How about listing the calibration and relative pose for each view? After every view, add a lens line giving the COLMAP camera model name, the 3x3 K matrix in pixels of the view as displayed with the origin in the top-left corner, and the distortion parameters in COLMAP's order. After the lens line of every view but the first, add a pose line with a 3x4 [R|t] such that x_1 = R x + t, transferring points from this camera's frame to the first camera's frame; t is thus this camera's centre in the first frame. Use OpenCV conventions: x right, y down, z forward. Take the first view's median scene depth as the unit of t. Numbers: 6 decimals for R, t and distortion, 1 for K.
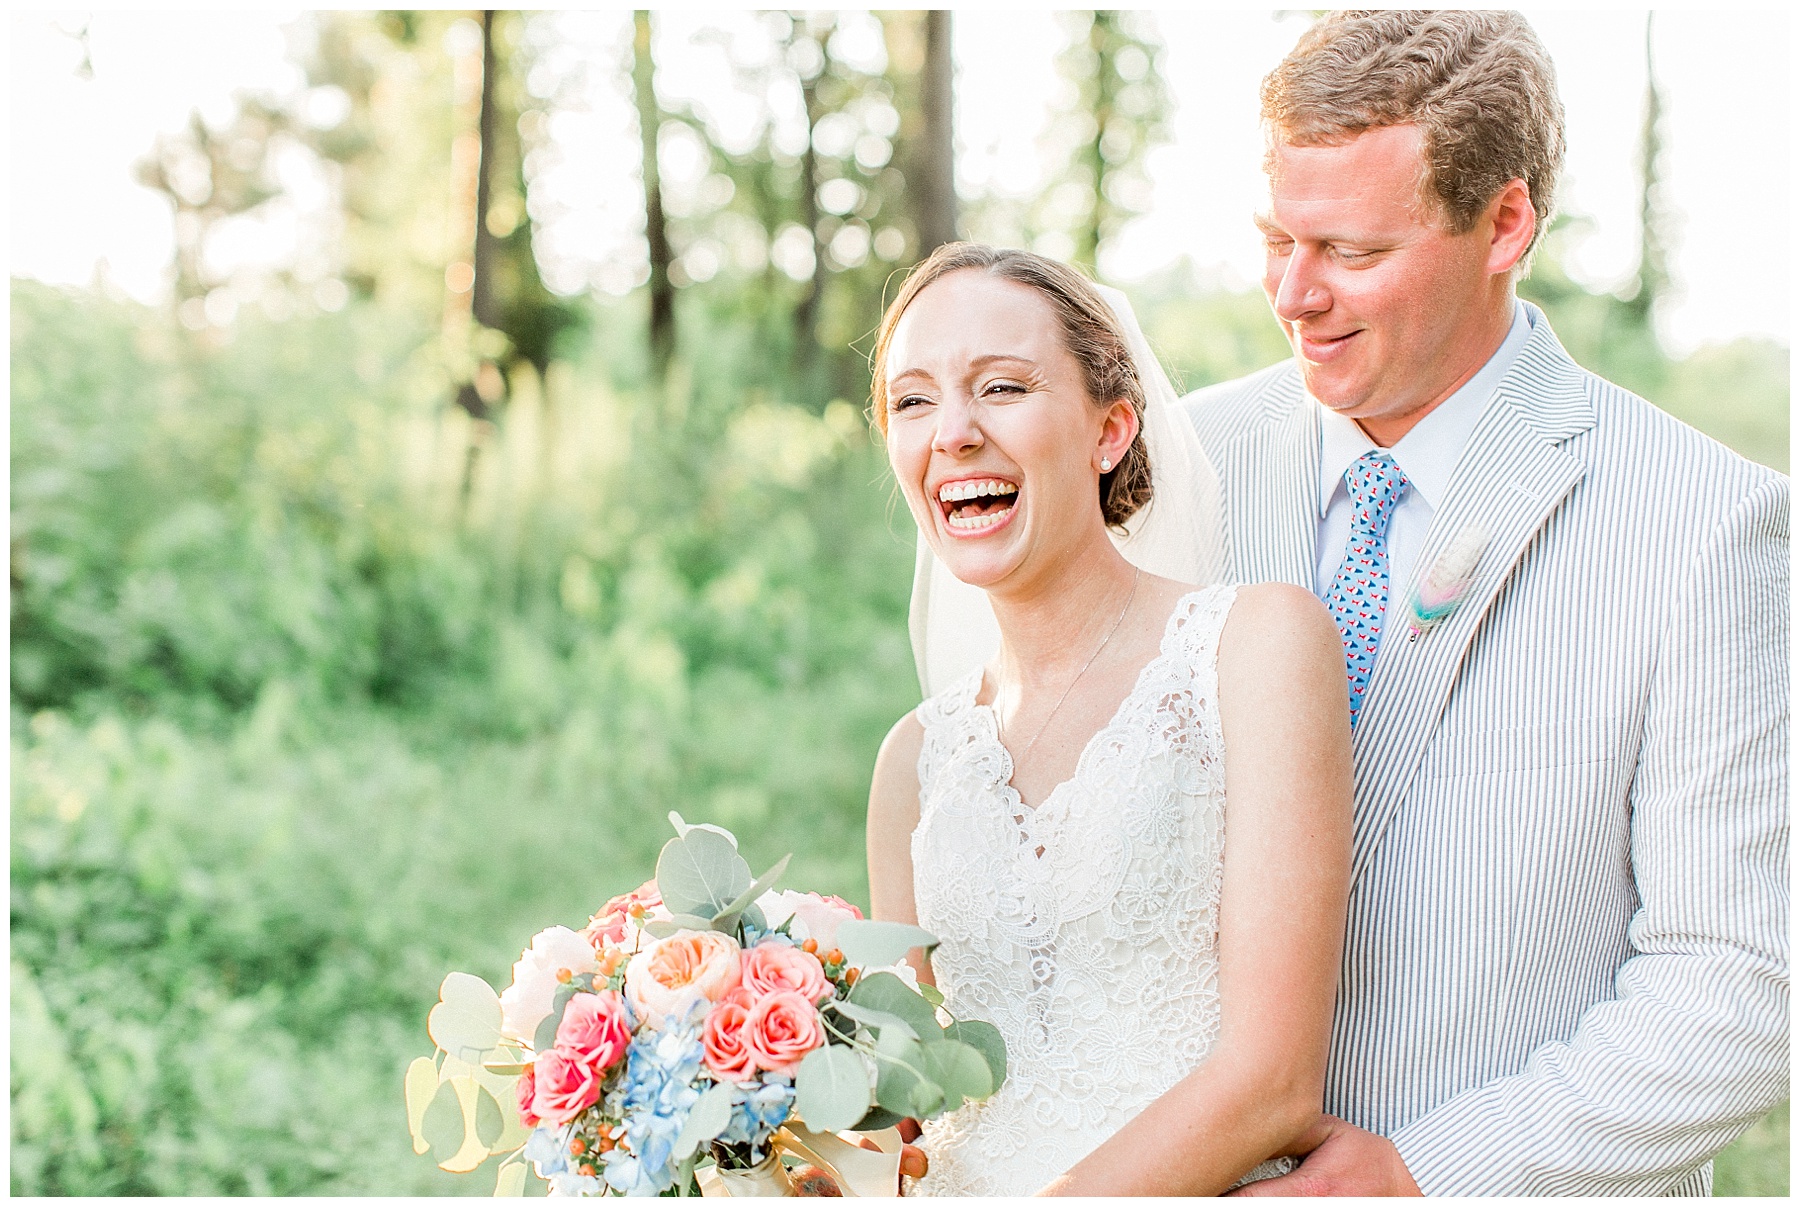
lens RADIAL K [[2566.4, 0, 900.0], [0, 2566.4, 603.5], [0, 0, 1]] dist [-0.027410, 0.074162]
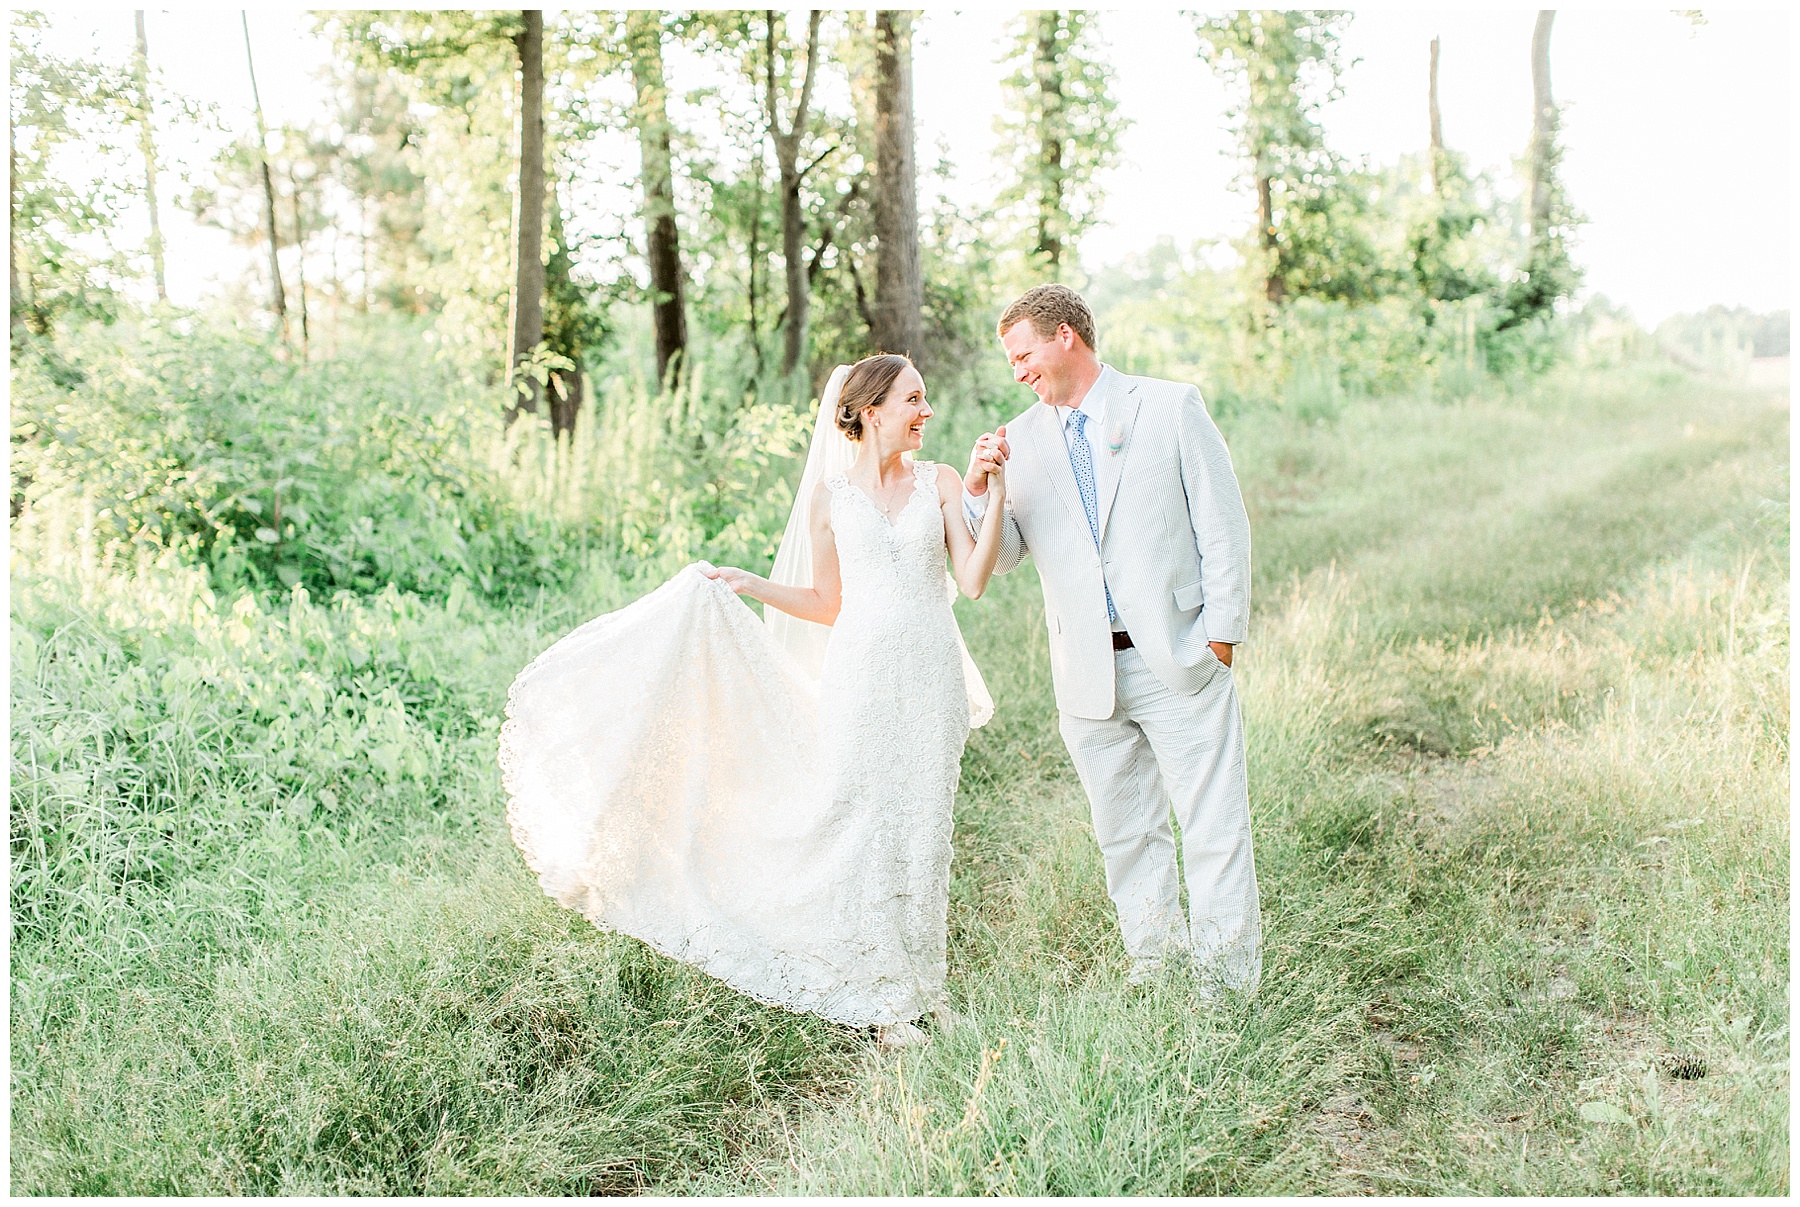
lens RADIAL K [[2892.7, 0, 900.0], [0, 2892.7, 603.5], [0, 0, 1]] dist [0.033622, 0.042685]
pose [[0.999844, -0.017260, -0.003758, 0.023814], [0.017238, 0.999835, -0.005789, 0.036743], [0.003857, 0.005723, 0.999976, -0.481409]]
